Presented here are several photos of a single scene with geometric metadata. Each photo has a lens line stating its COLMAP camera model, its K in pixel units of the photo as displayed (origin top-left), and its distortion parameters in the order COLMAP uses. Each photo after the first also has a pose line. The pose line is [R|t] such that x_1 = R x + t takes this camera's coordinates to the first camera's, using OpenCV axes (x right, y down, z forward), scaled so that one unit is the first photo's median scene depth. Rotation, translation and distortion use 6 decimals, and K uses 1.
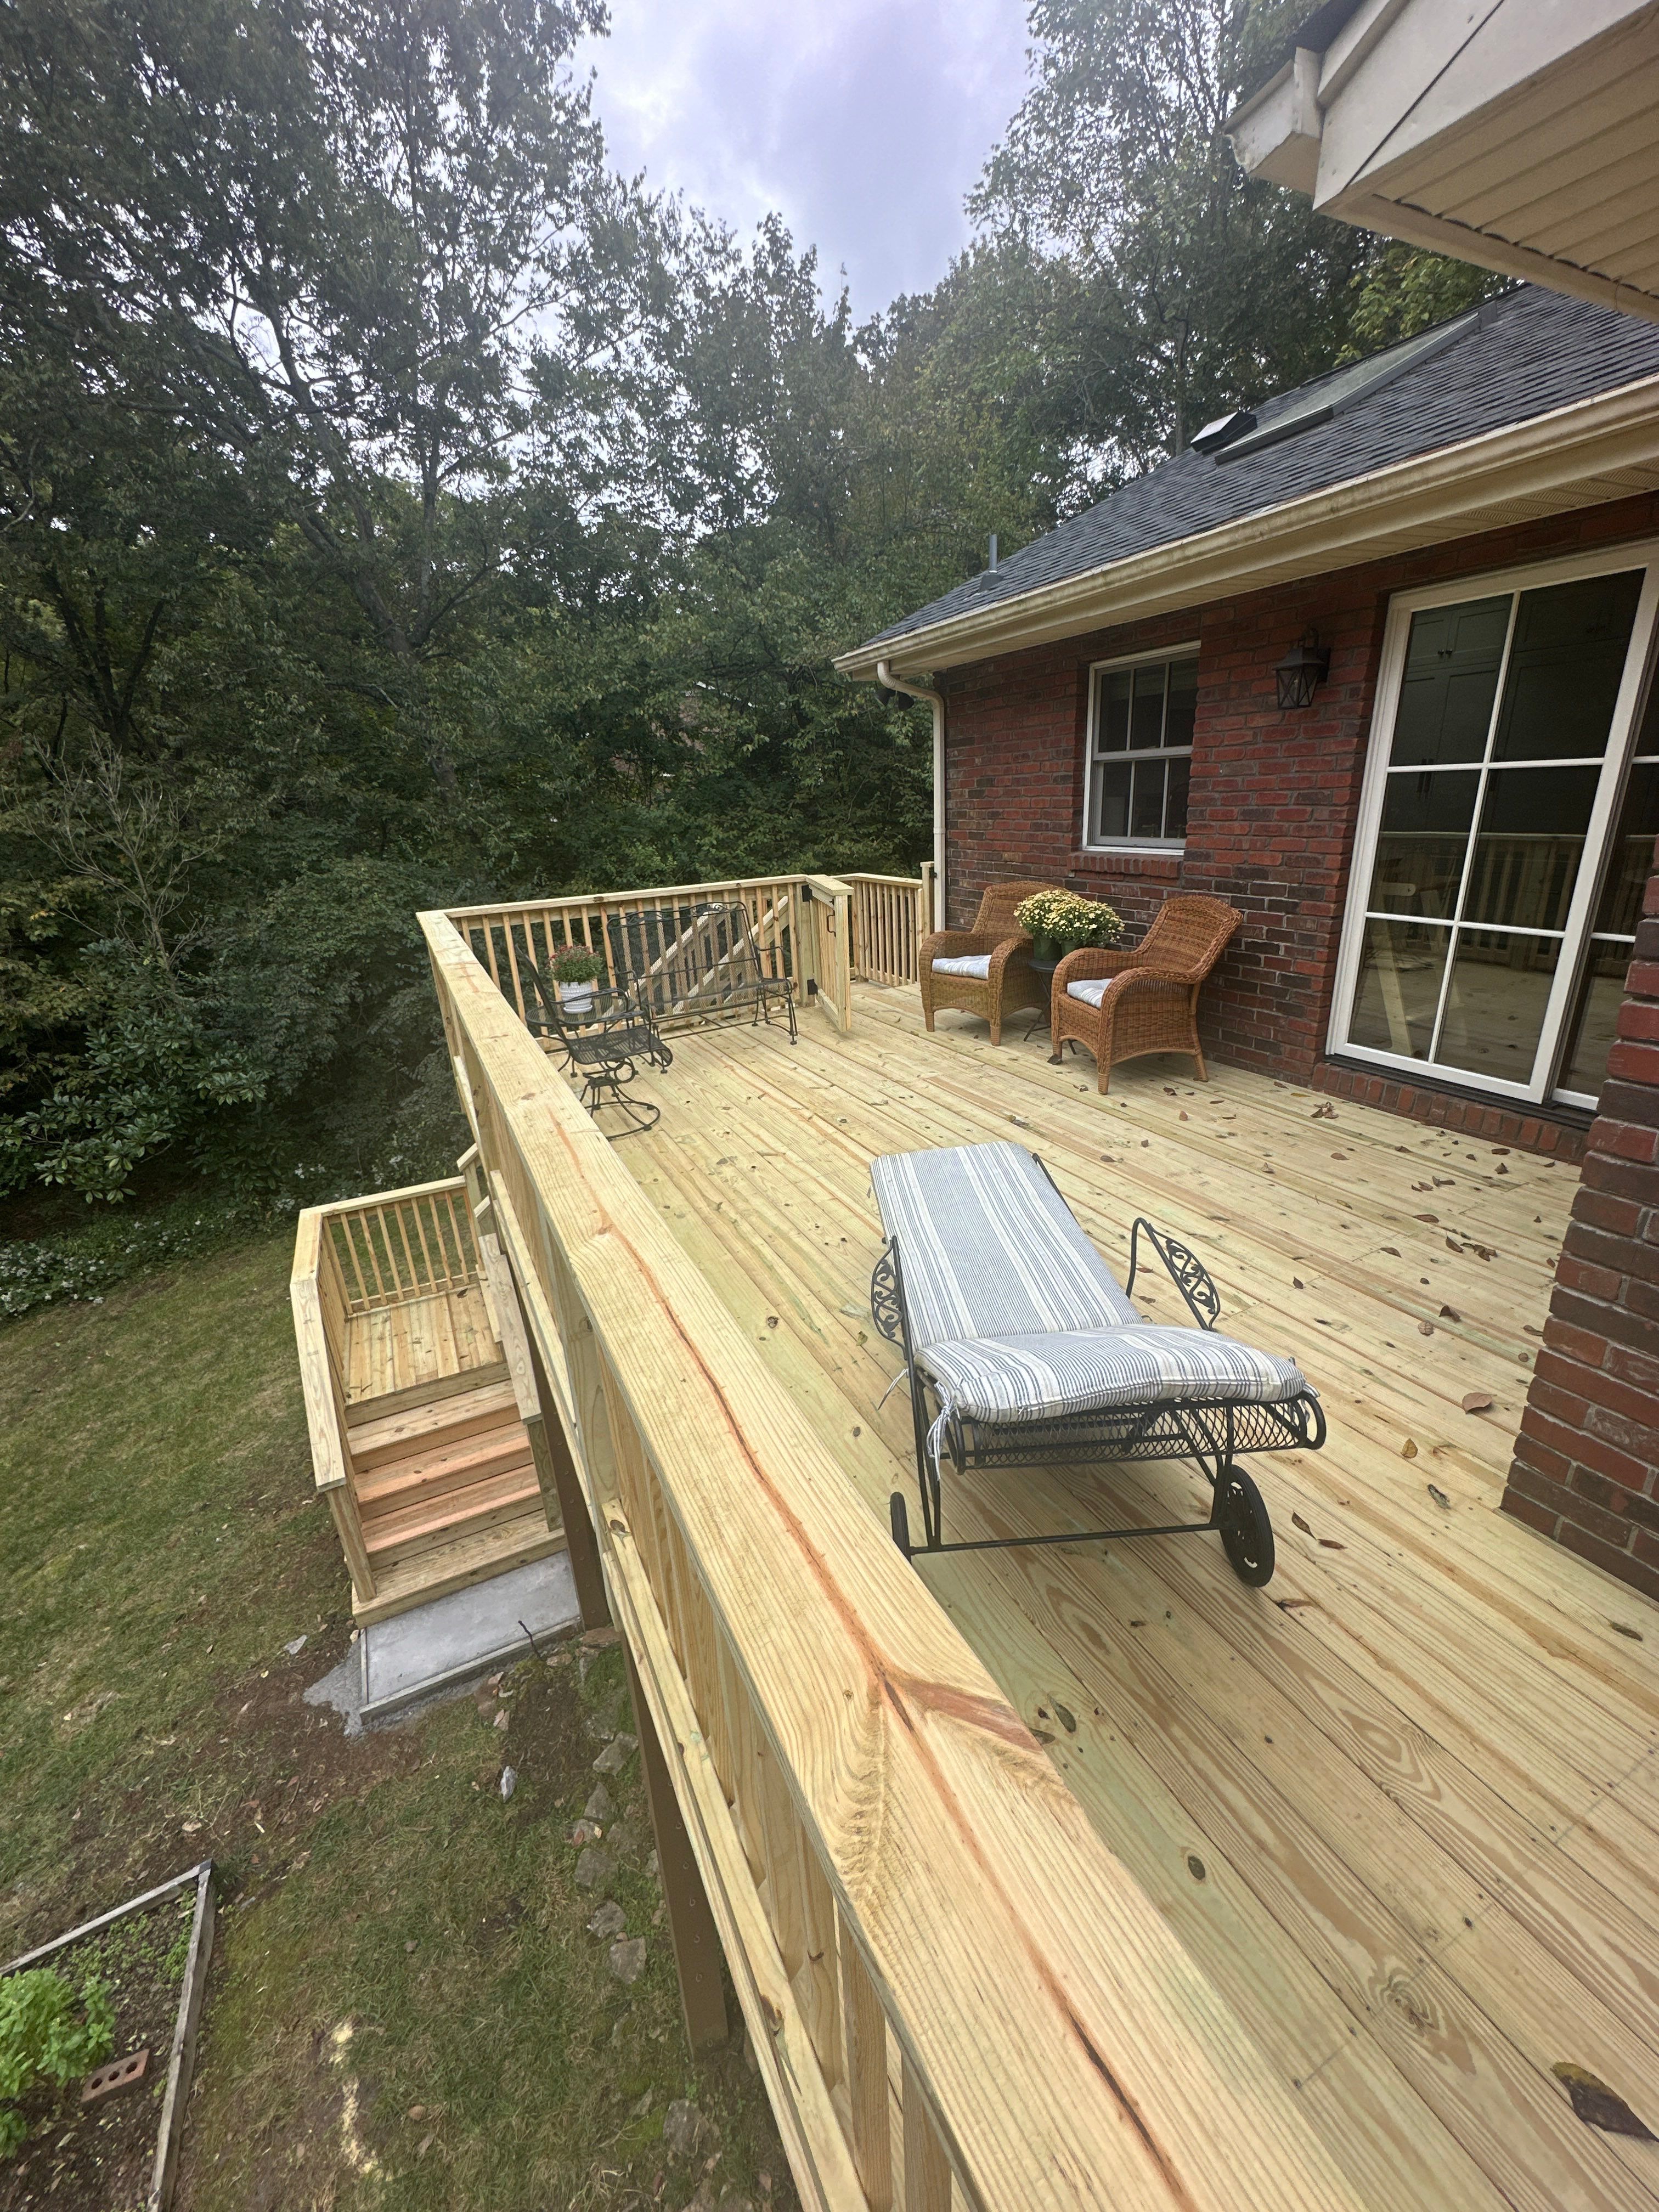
lens RADIAL K [[882.8, 0, 832.5], [0, 882.8, 1107.5], [0, 0, 1]] dist [-0.006555, 0.001025]
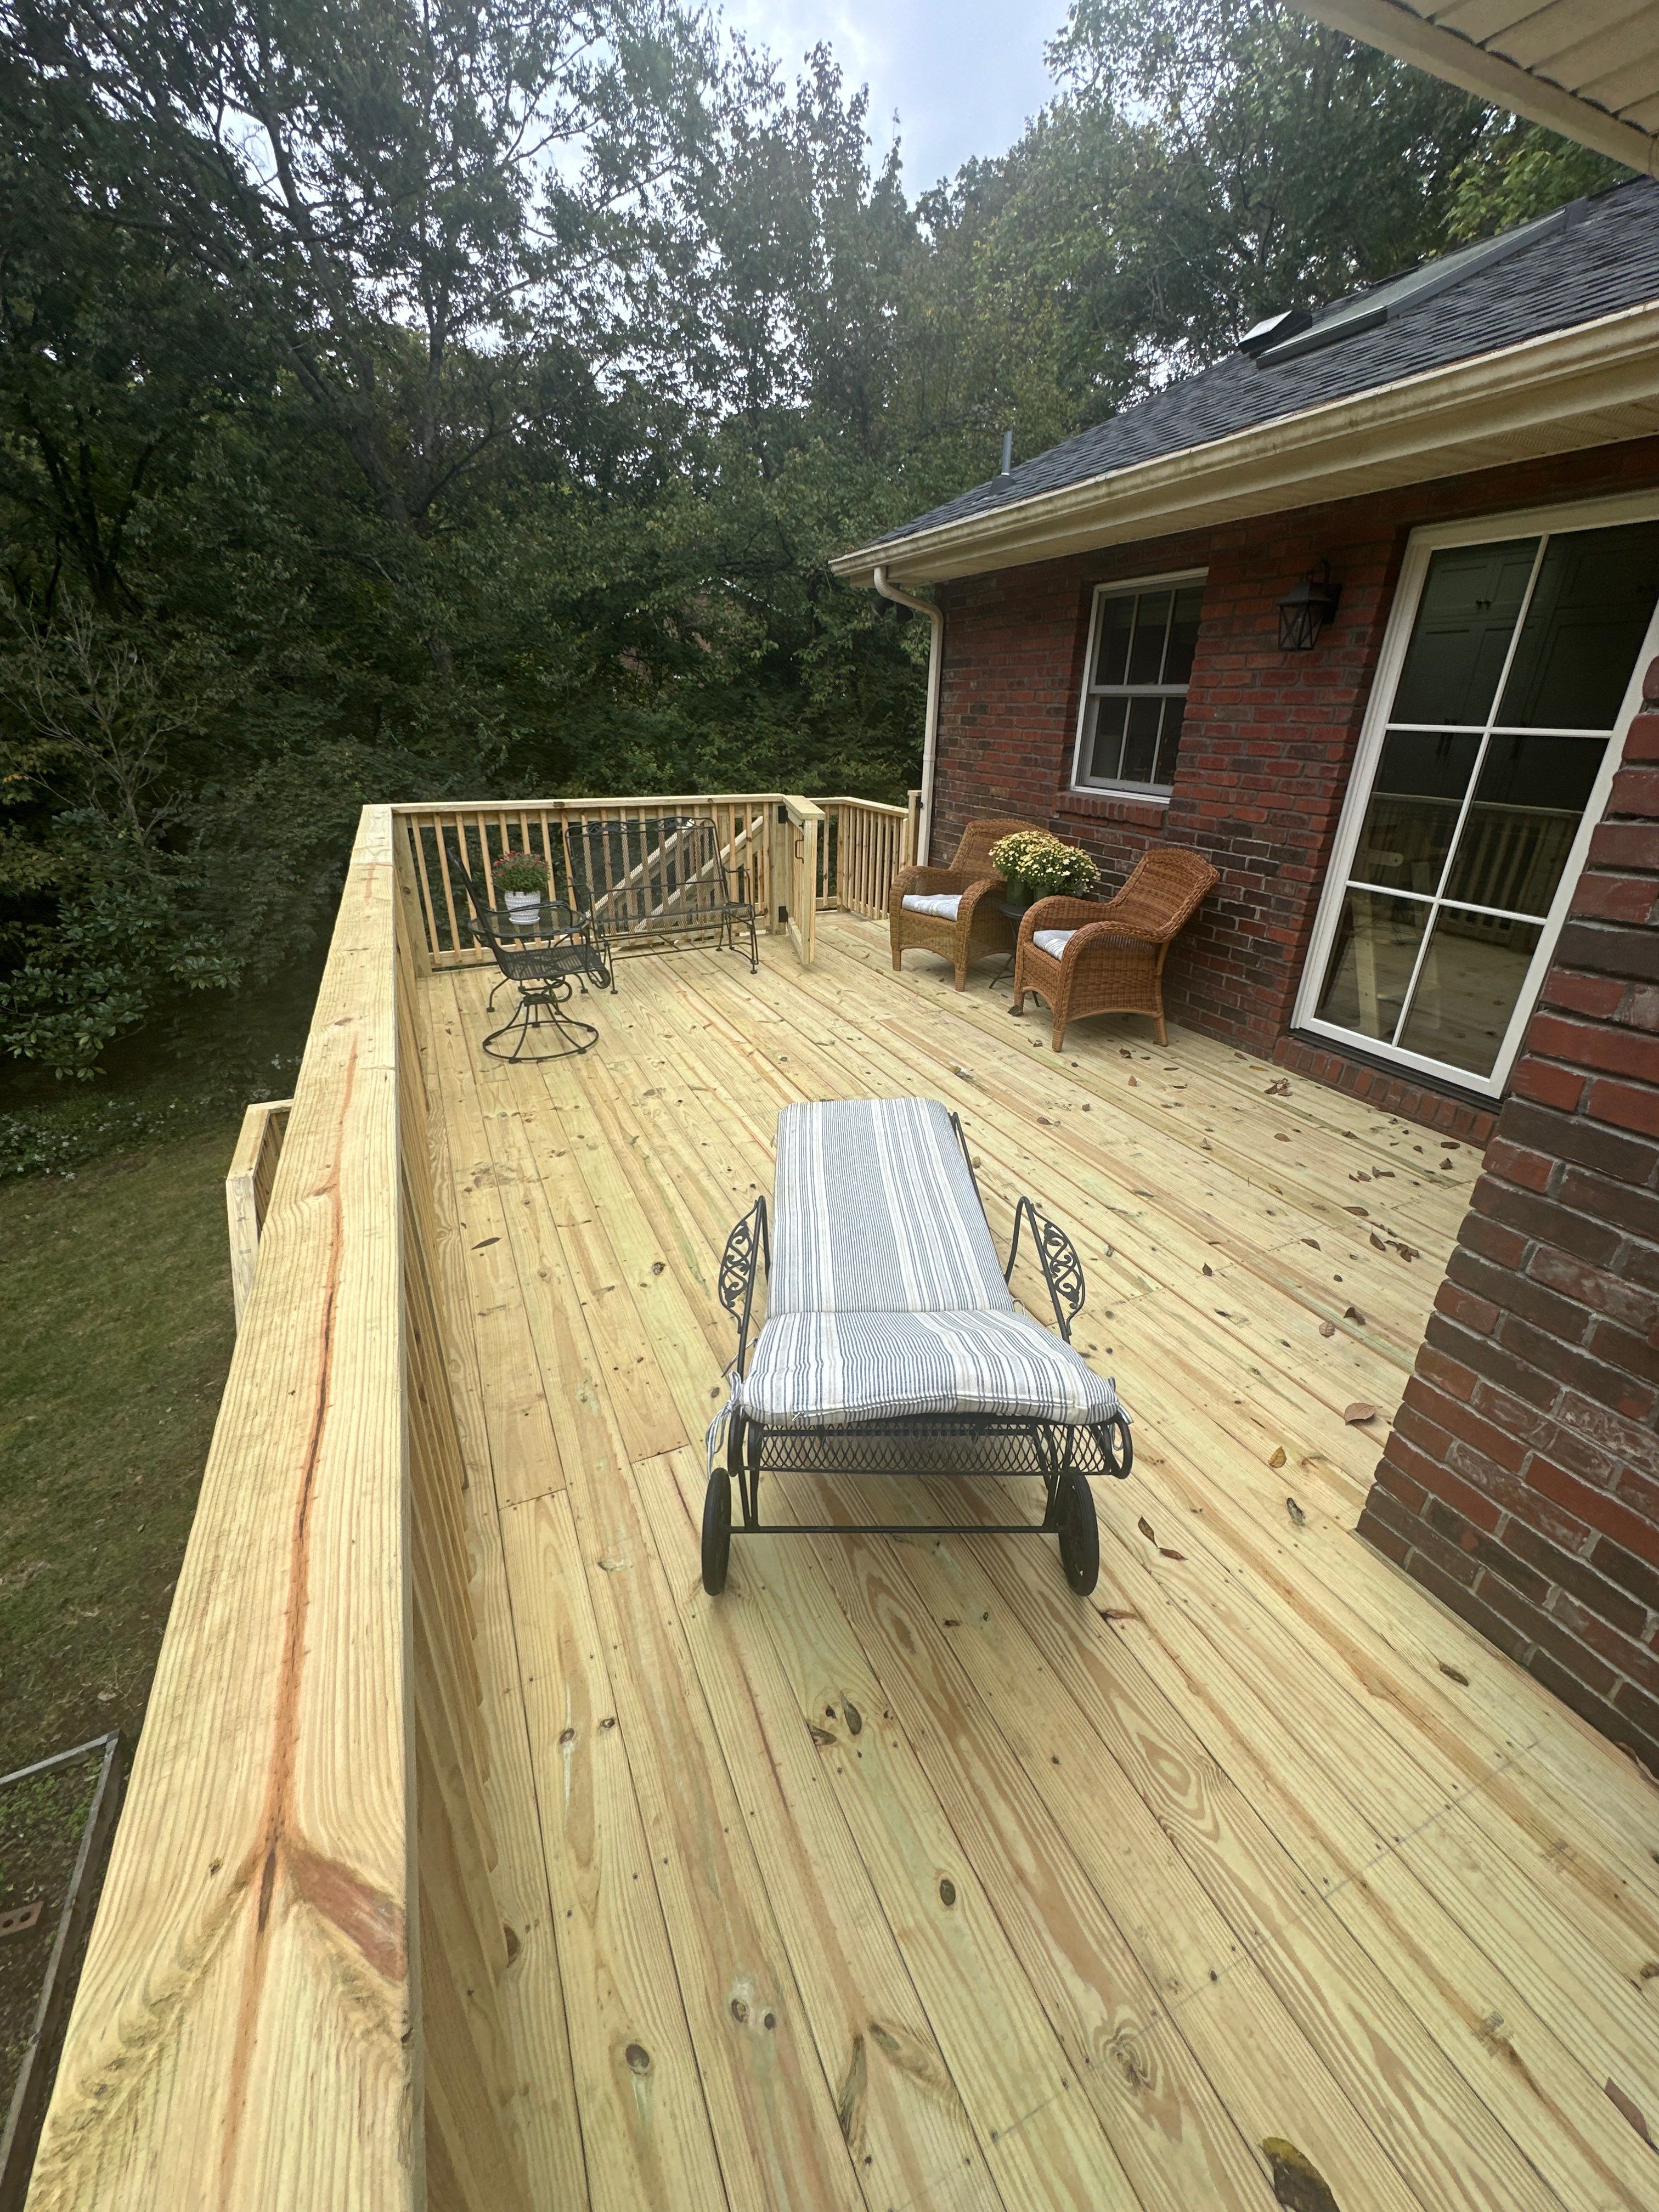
lens RADIAL K [[882.8, 0, 832.5], [0, 882.8, 1107.5], [0, 0, 1]] dist [-0.006555, 0.001025]
pose [[0.997182, 0.075017, 0.001117, 0.054118], [-0.074856, 0.993814, 0.082041, -0.012197], [0.005045, -0.081893, 0.996628, 0.028381]]
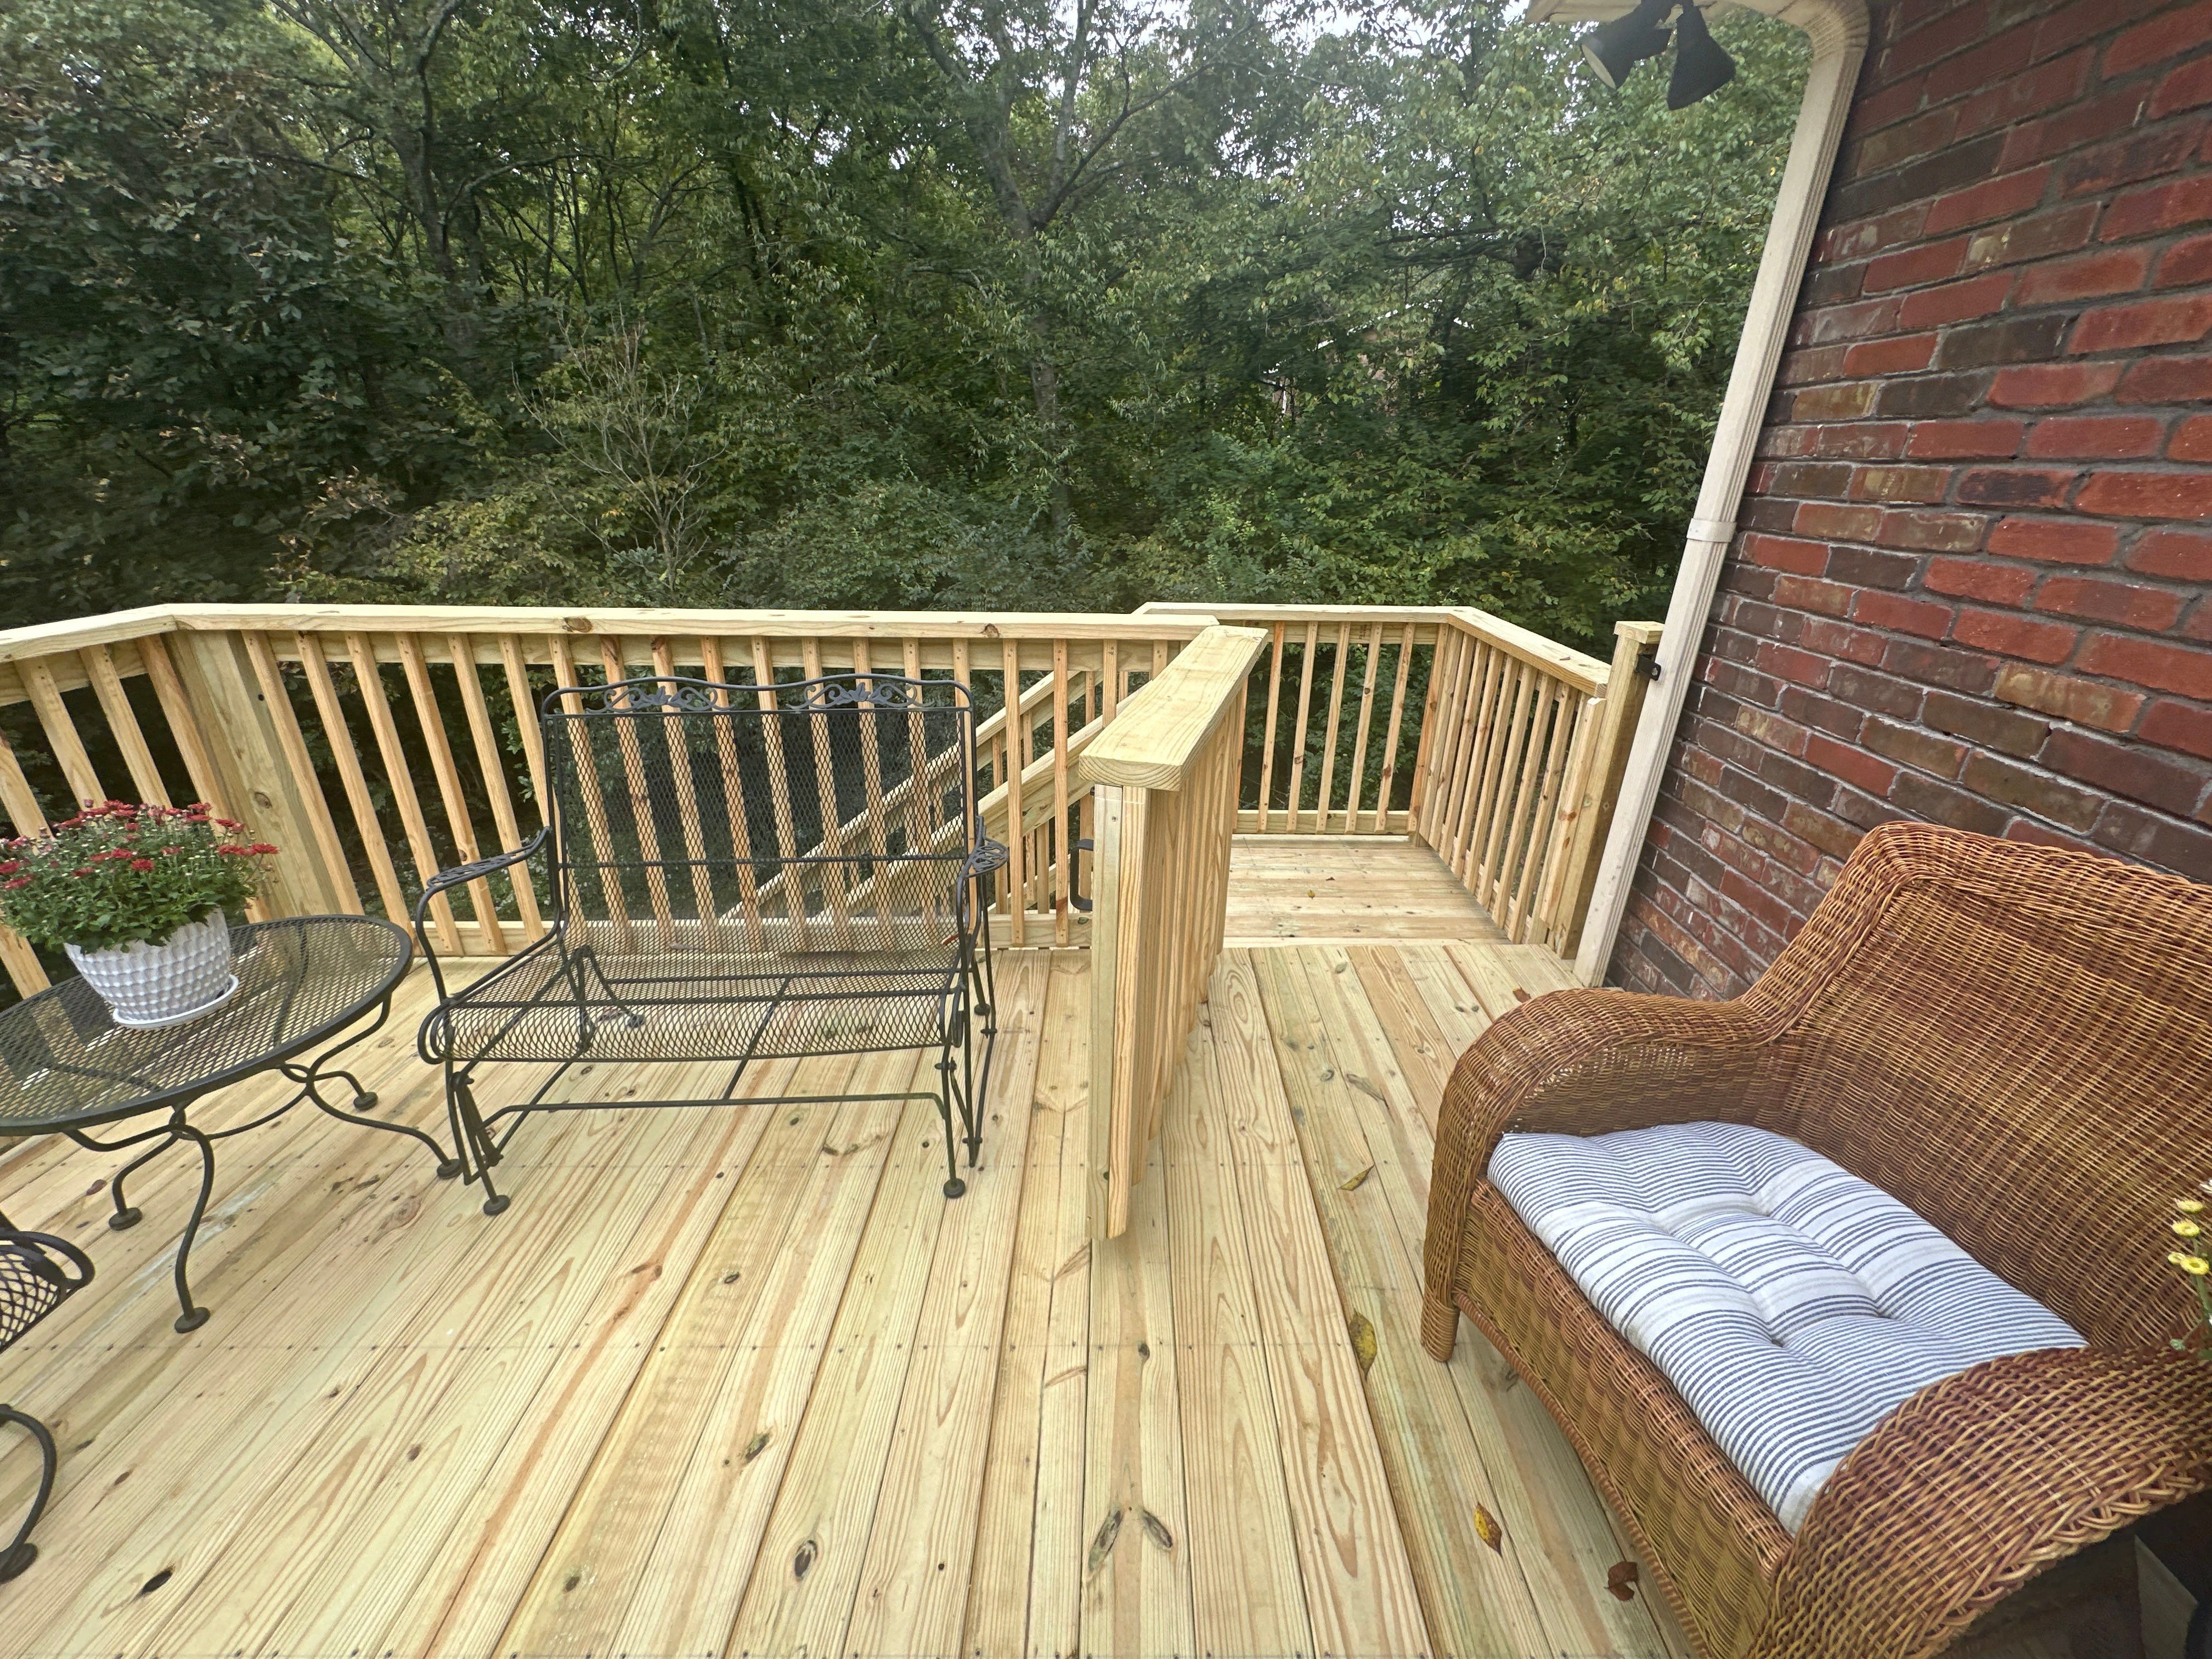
lens RADIAL K [[880.7, 0, 1111.2], [0, 880.7, 830.8], [0, 0, 1]] dist [-0.015993, 0.003297]
pose [[0.891997, 0.238628, -0.383925, 0.094349], [-0.210504, 0.970880, 0.114371, -0.249708], [0.400037, -0.021201, 0.916254, 0.781776]]
